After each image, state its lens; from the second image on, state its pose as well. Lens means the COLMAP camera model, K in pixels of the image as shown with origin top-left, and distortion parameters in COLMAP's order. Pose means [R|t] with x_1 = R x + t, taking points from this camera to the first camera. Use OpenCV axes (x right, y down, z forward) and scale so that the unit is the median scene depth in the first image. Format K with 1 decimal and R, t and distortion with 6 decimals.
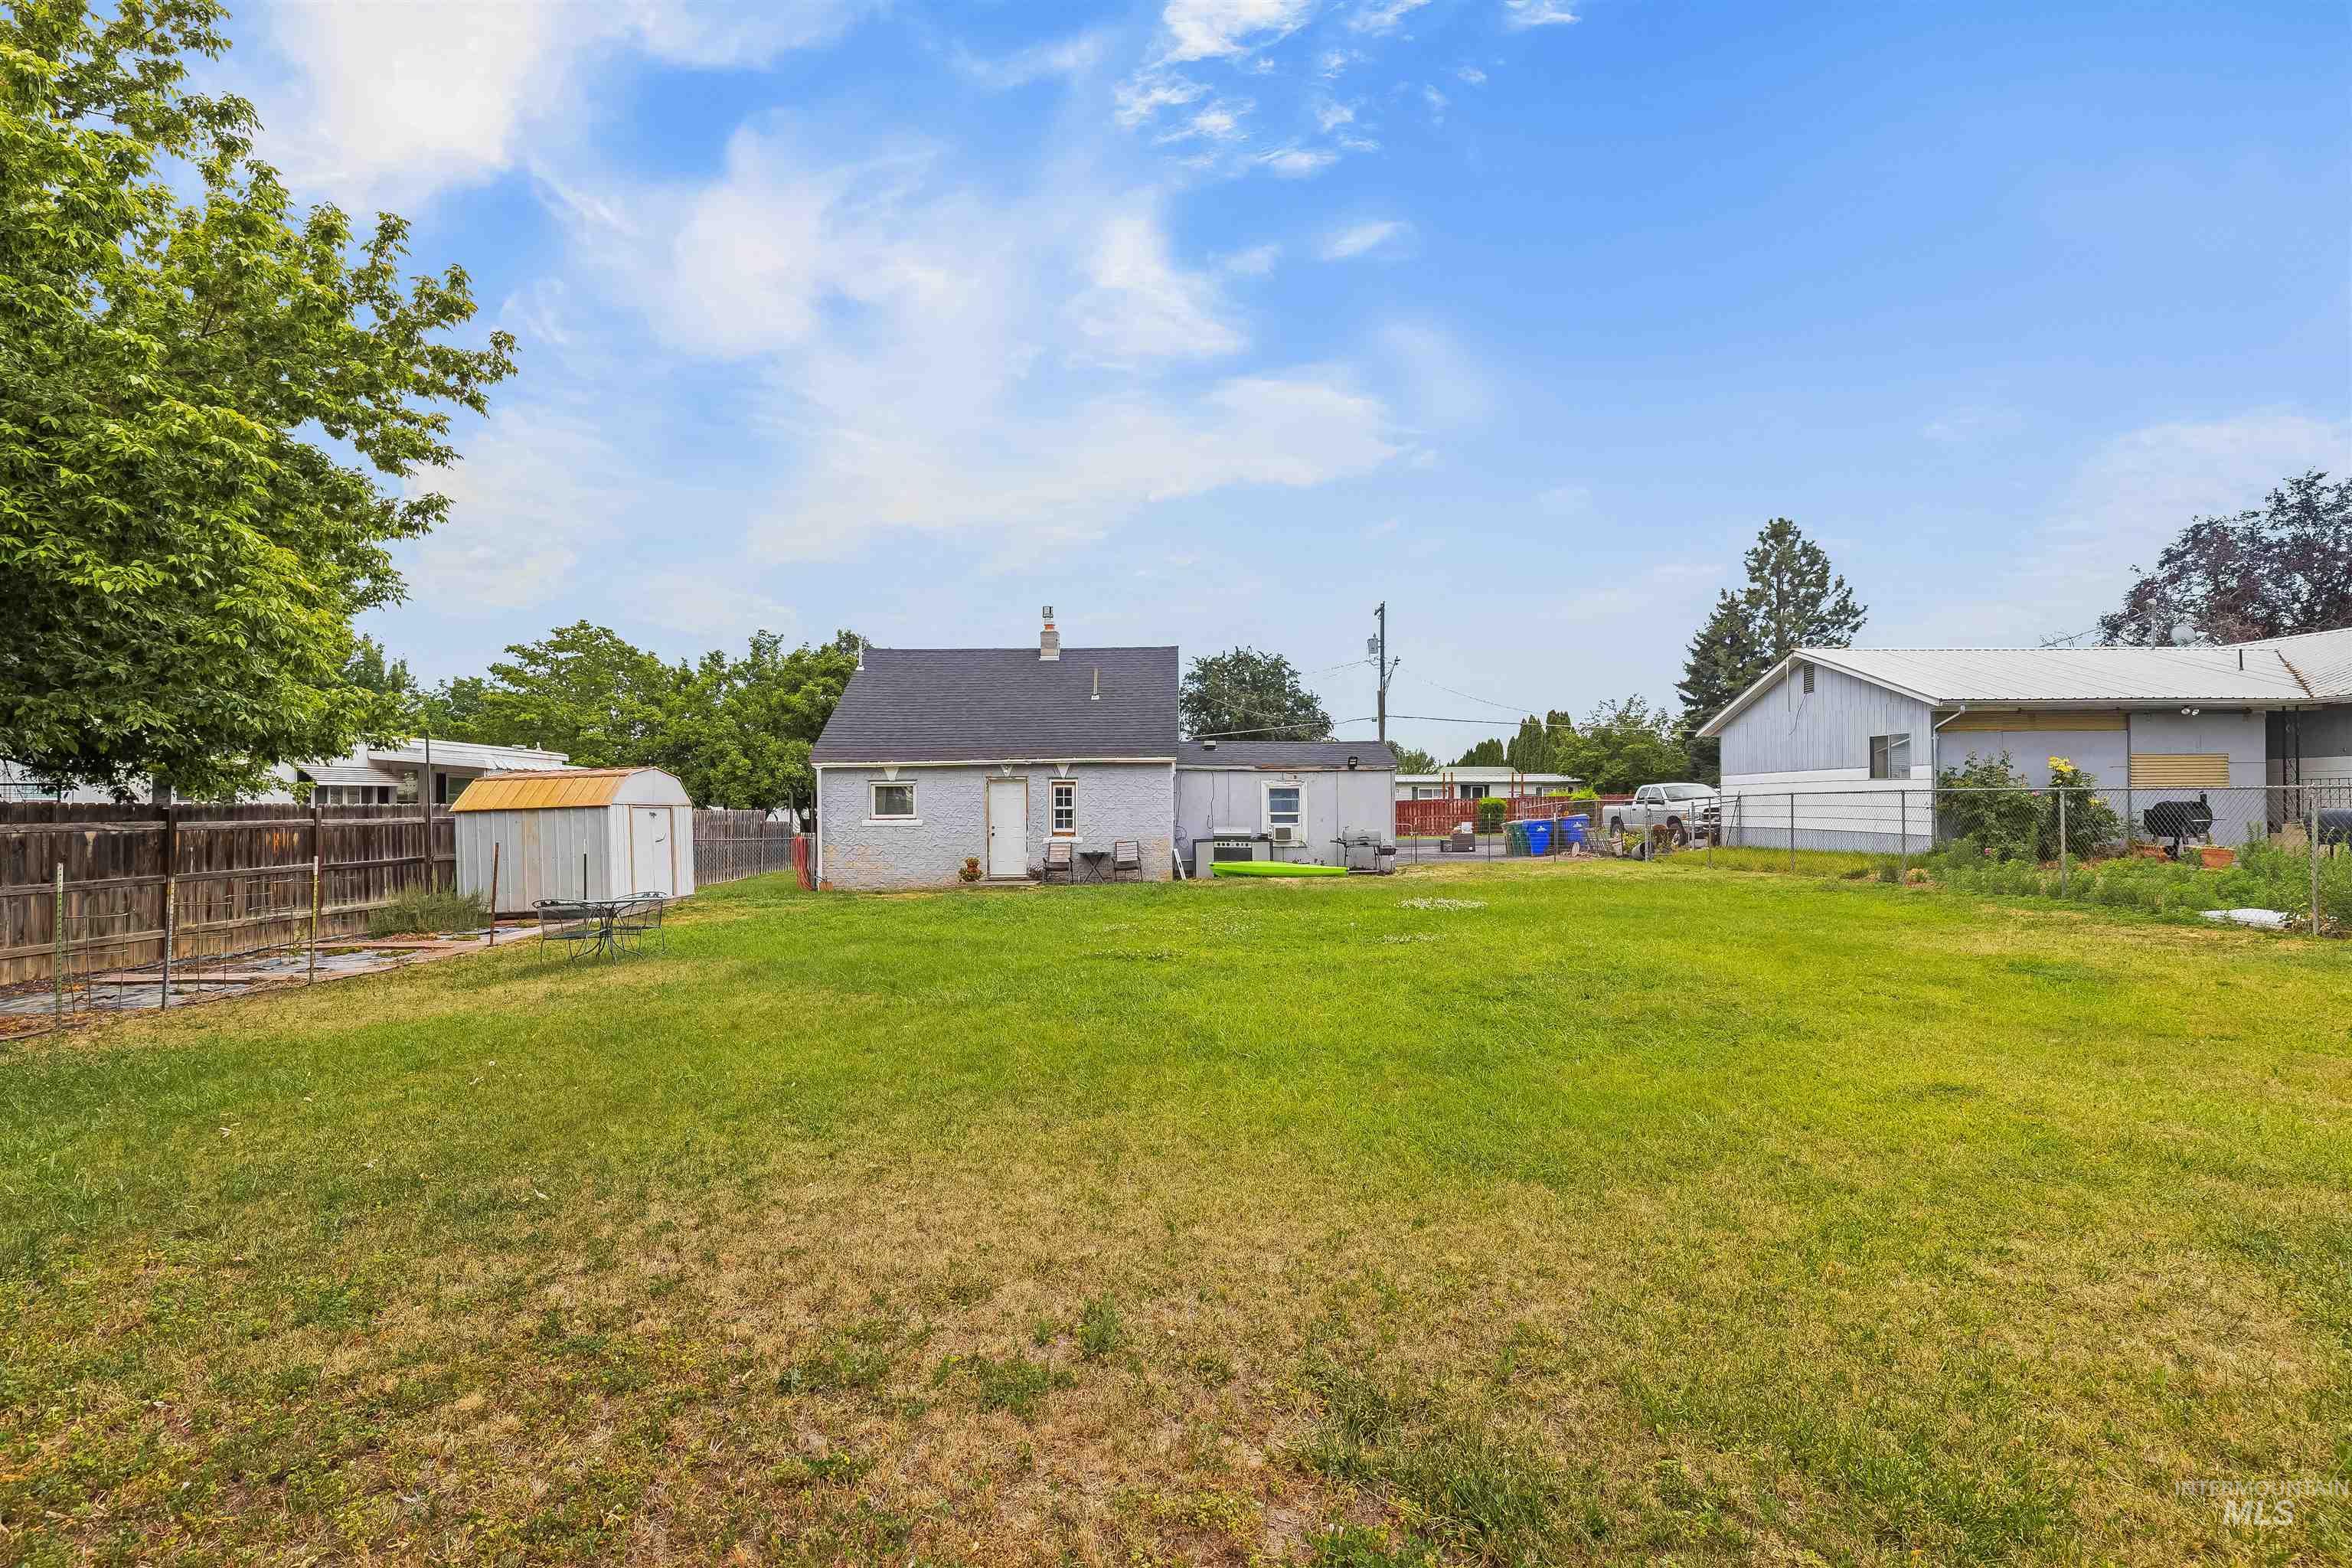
lens RADIAL K [[1060.0, 0, 1177.2], [0, 1060.0, 794.8], [0, 0, 1]] dist [-0.004482, 0.001600]
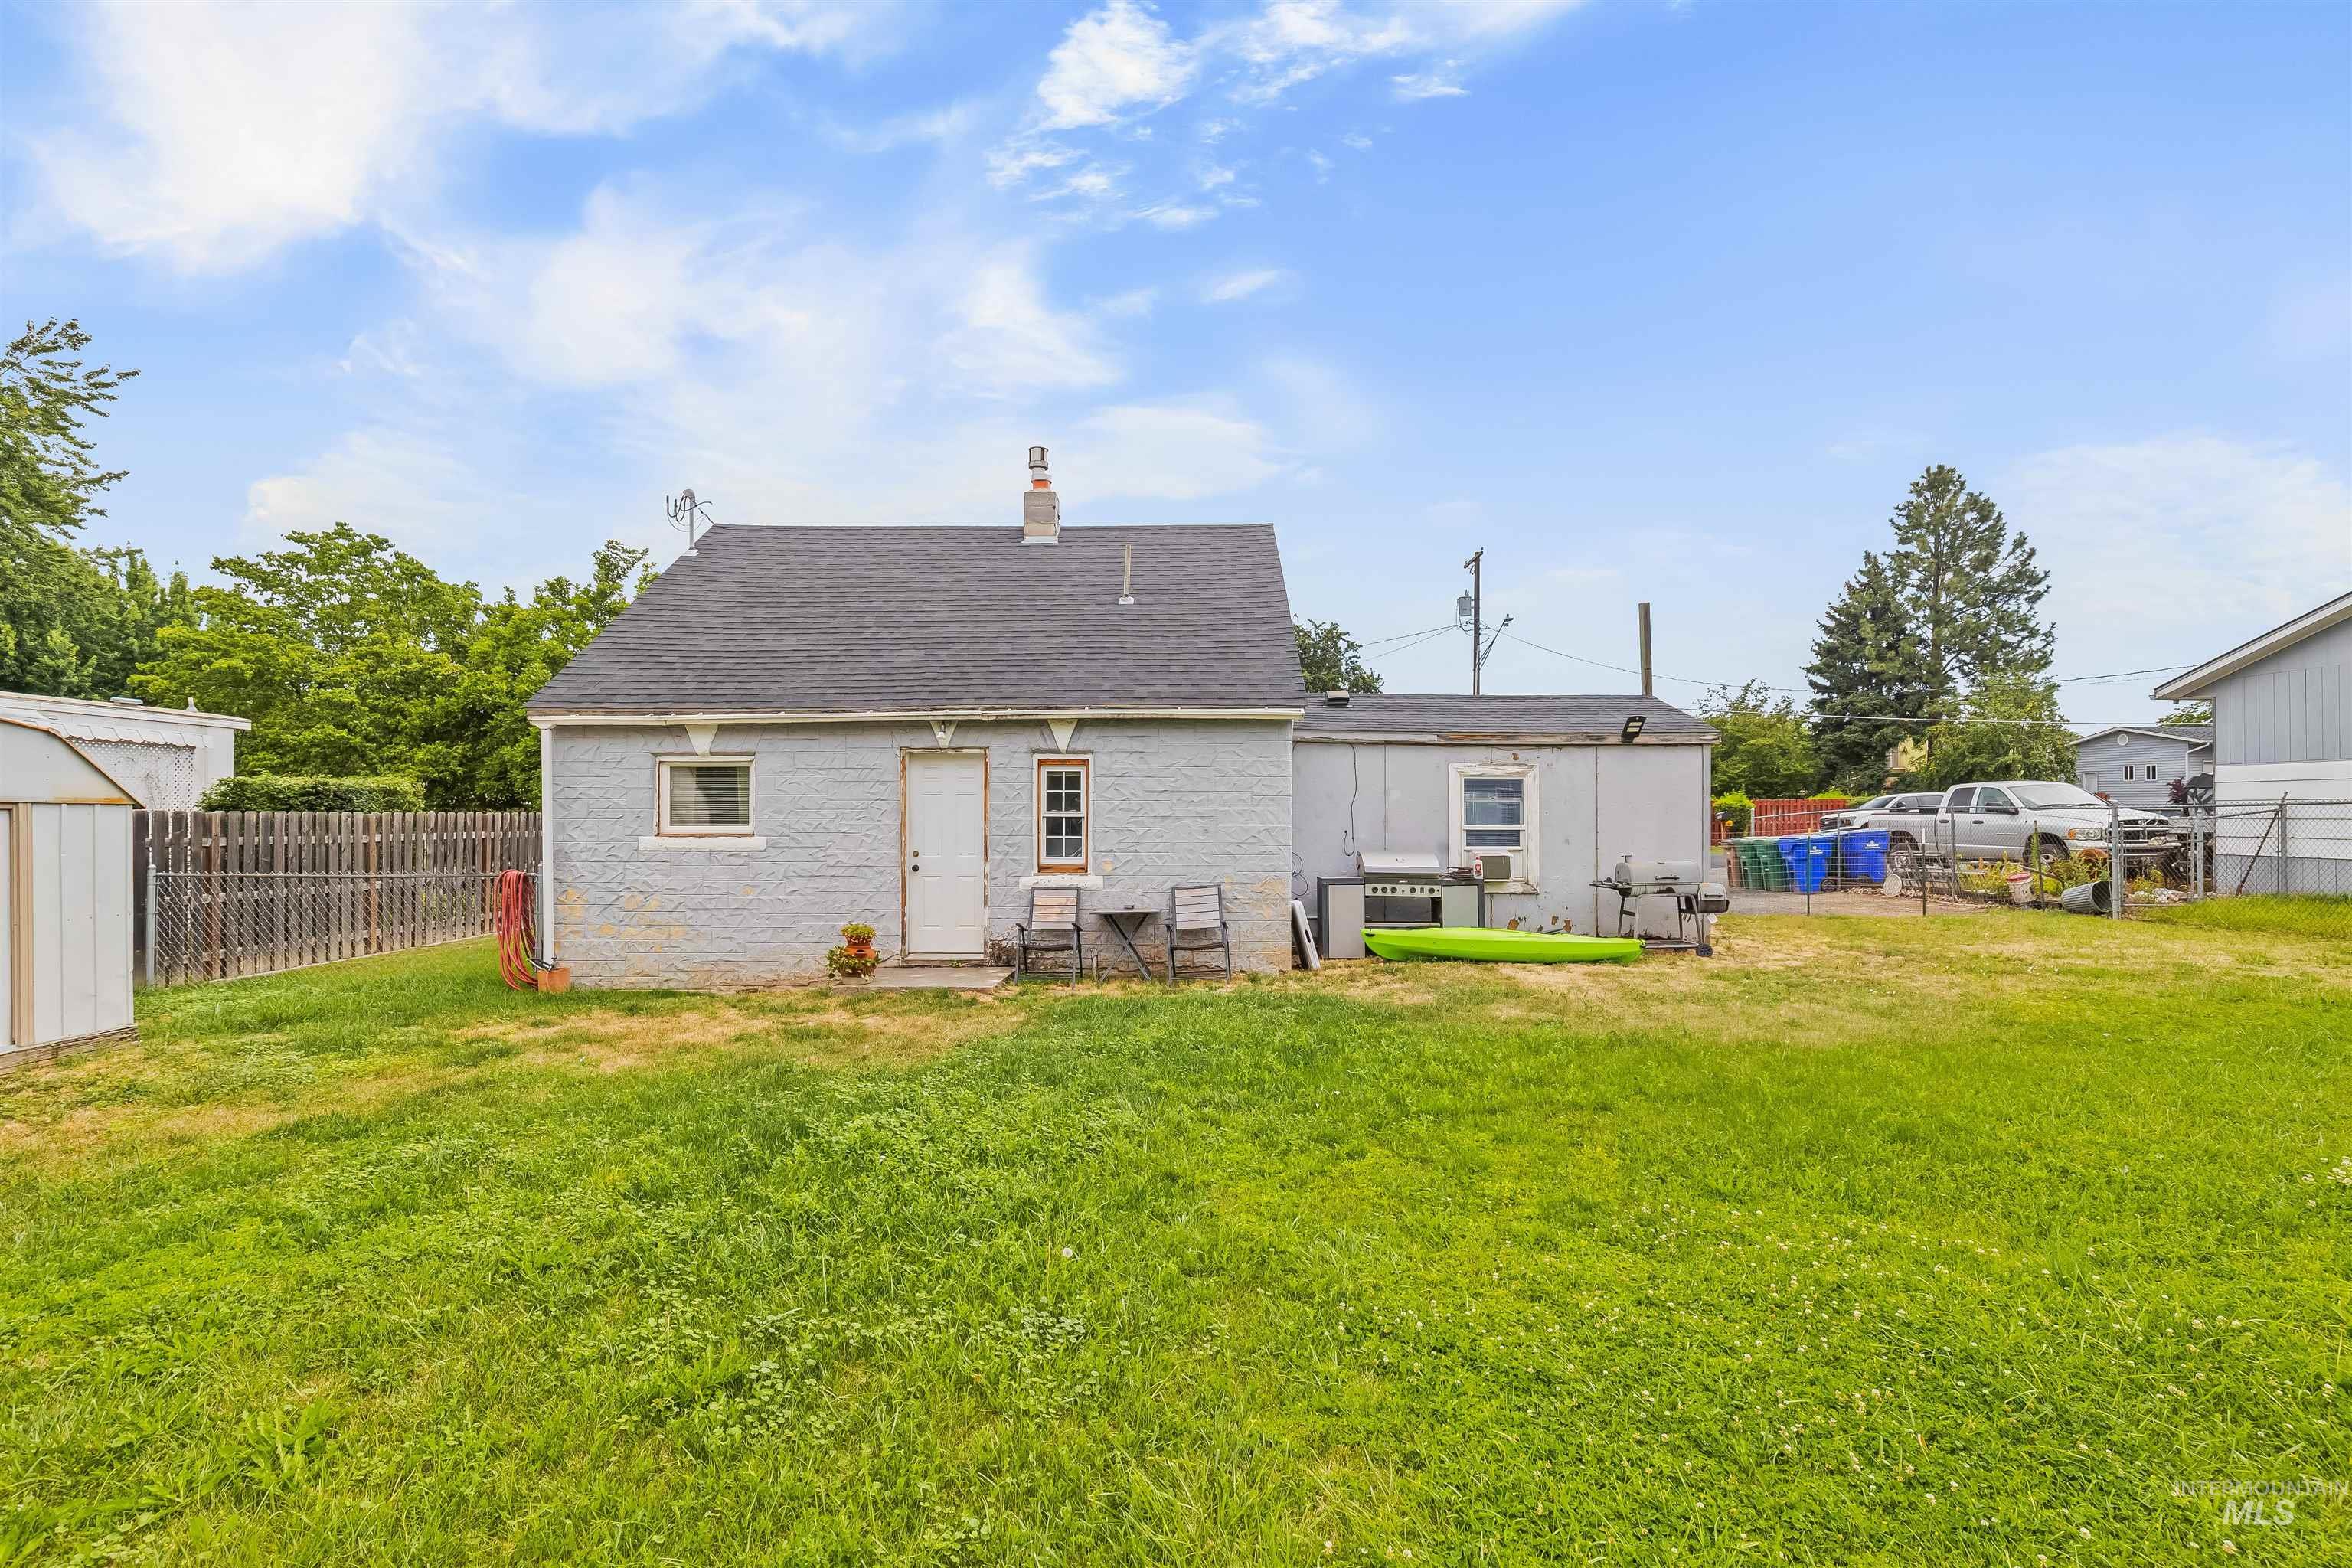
lens RADIAL K [[1060.0, 0, 1174.2], [0, 1060.0, 796.7], [0, 0, 1]] dist [-0.004482, 0.001600]
pose [[0.999957, 0.007301, -0.005637, -0.052500], [-0.007309, 0.999972, -0.001441, 0.004665], [0.005626, 0.001482, 0.999983, 0.503001]]
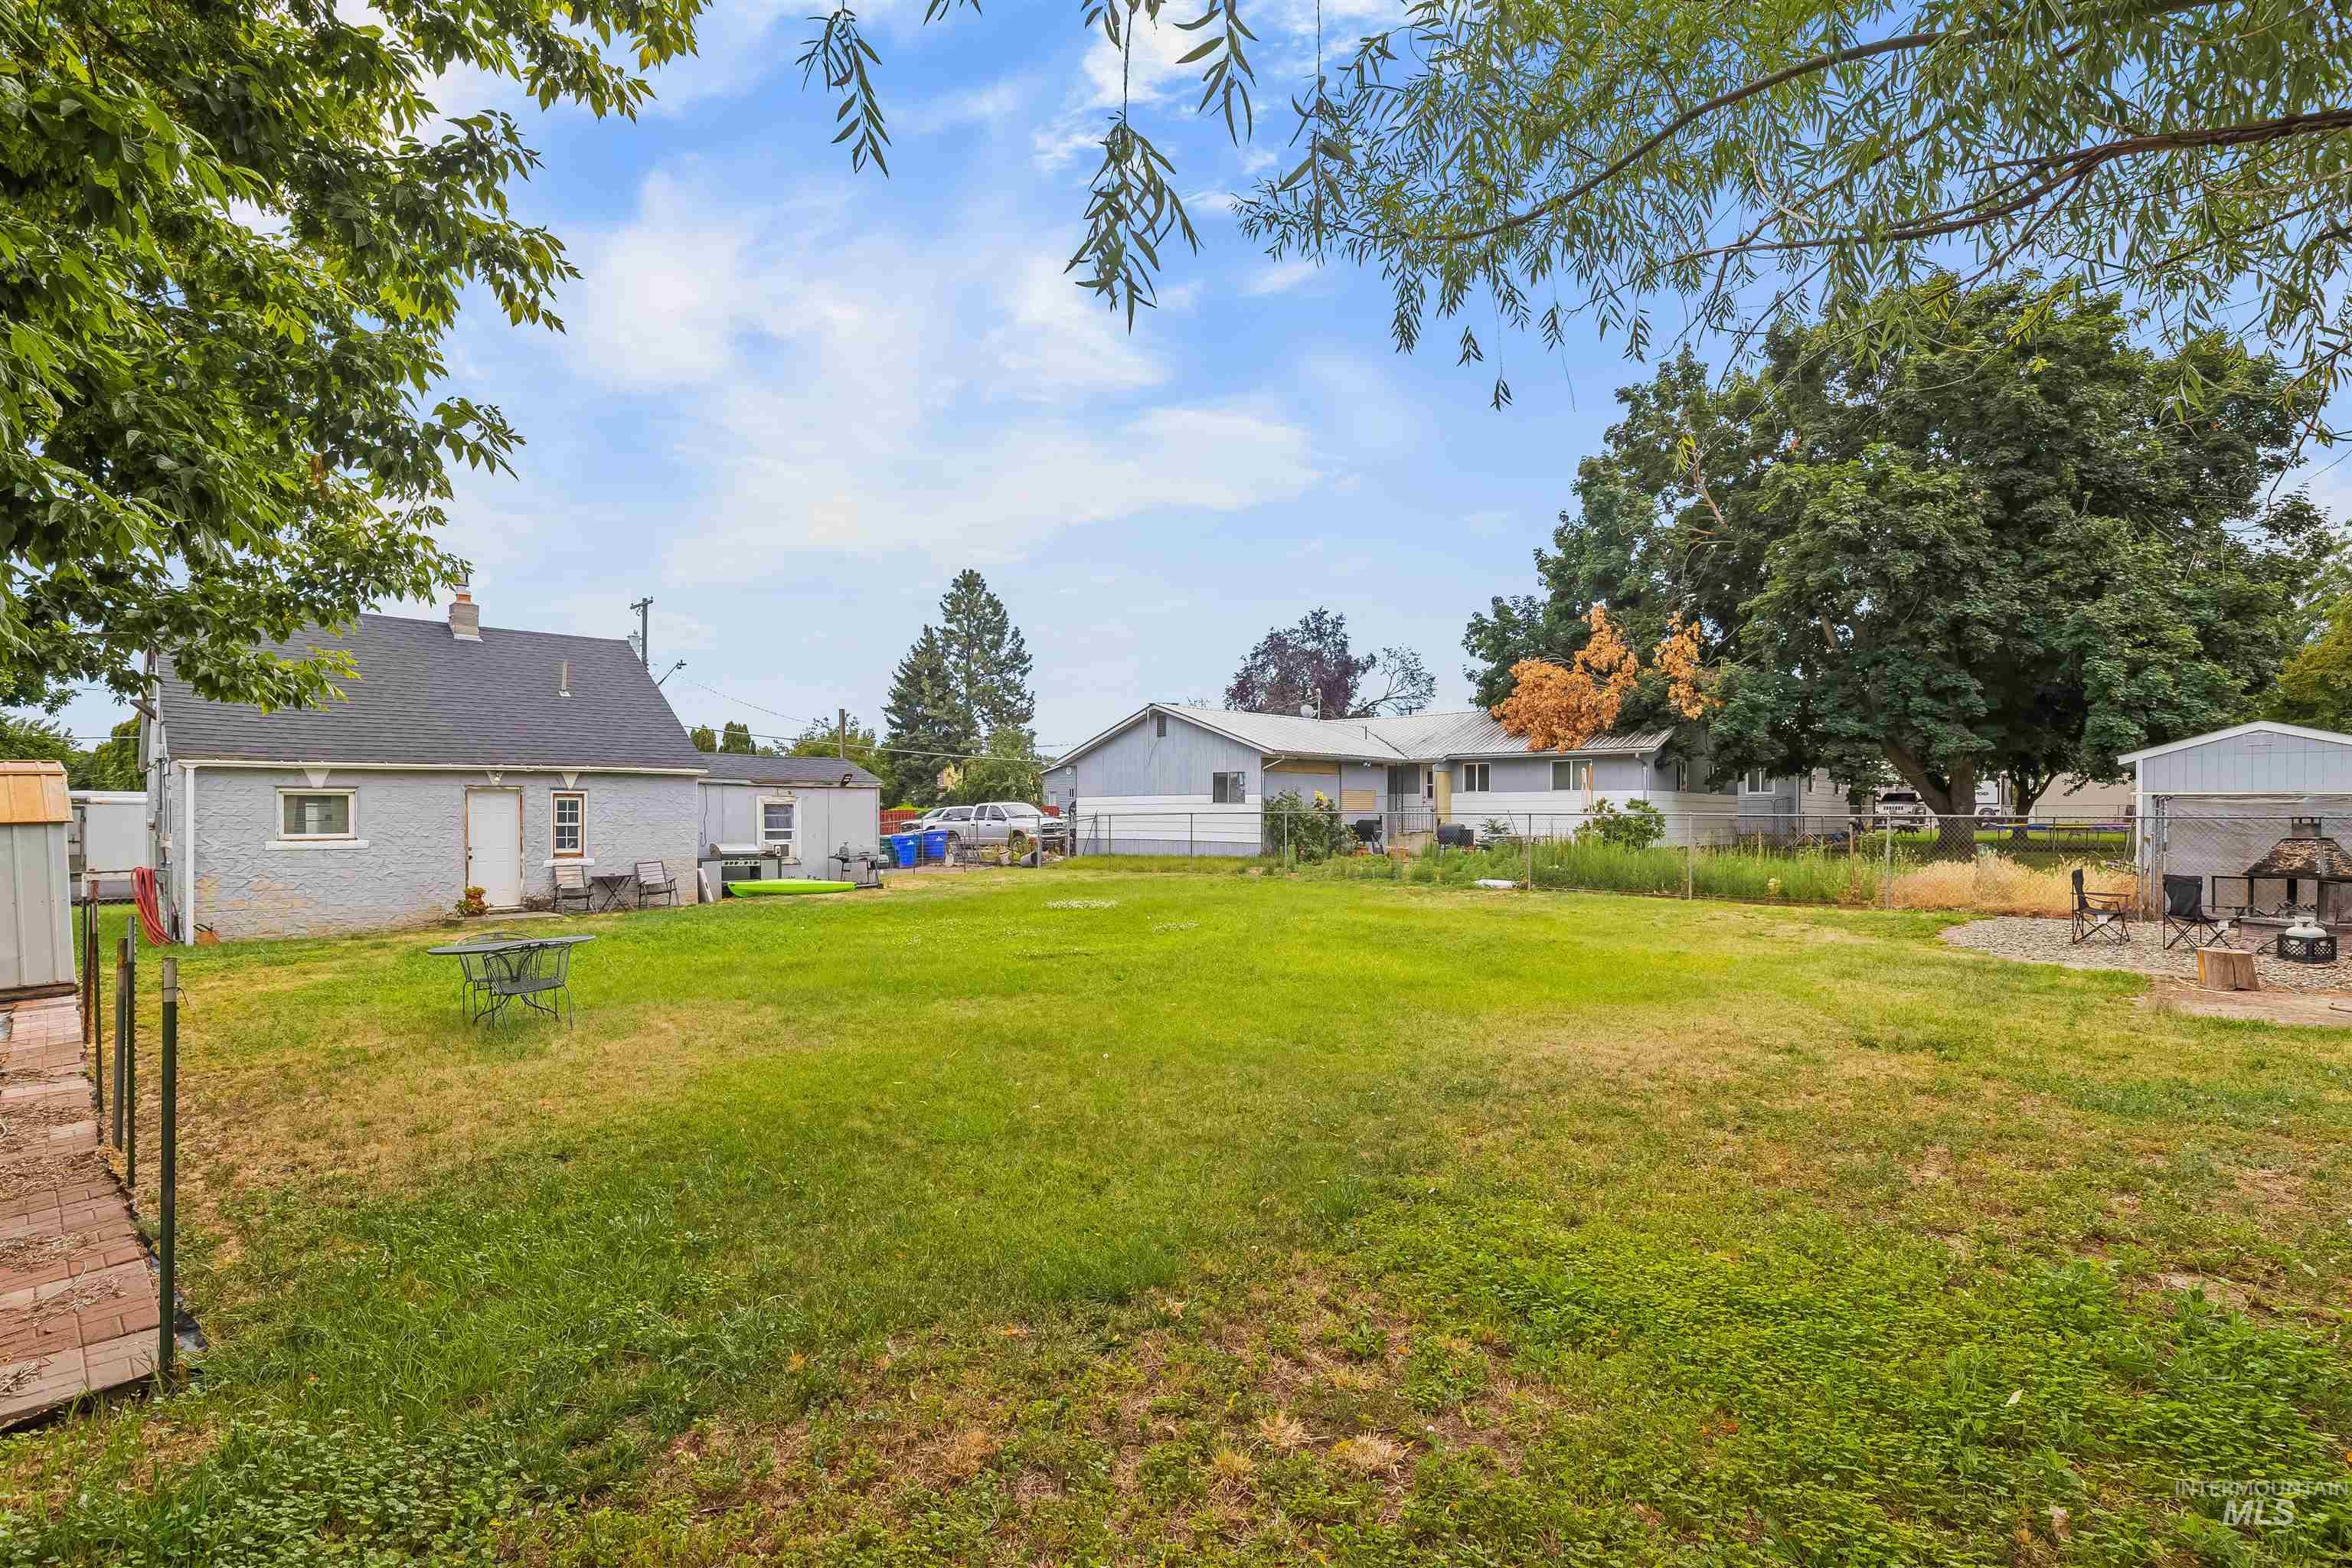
lens RADIAL K [[1100.8, 0, 1173.7], [0, 1100.8, 819.9], [0, 0, 1]] dist [-0.002520, -0.000363]
pose [[0.693164, 0.001942, 0.720777, -0.389553], [-0.009324, 0.999937, 0.006273, -0.001149], [-0.720719, -0.011068, 0.693139, 0.037619]]
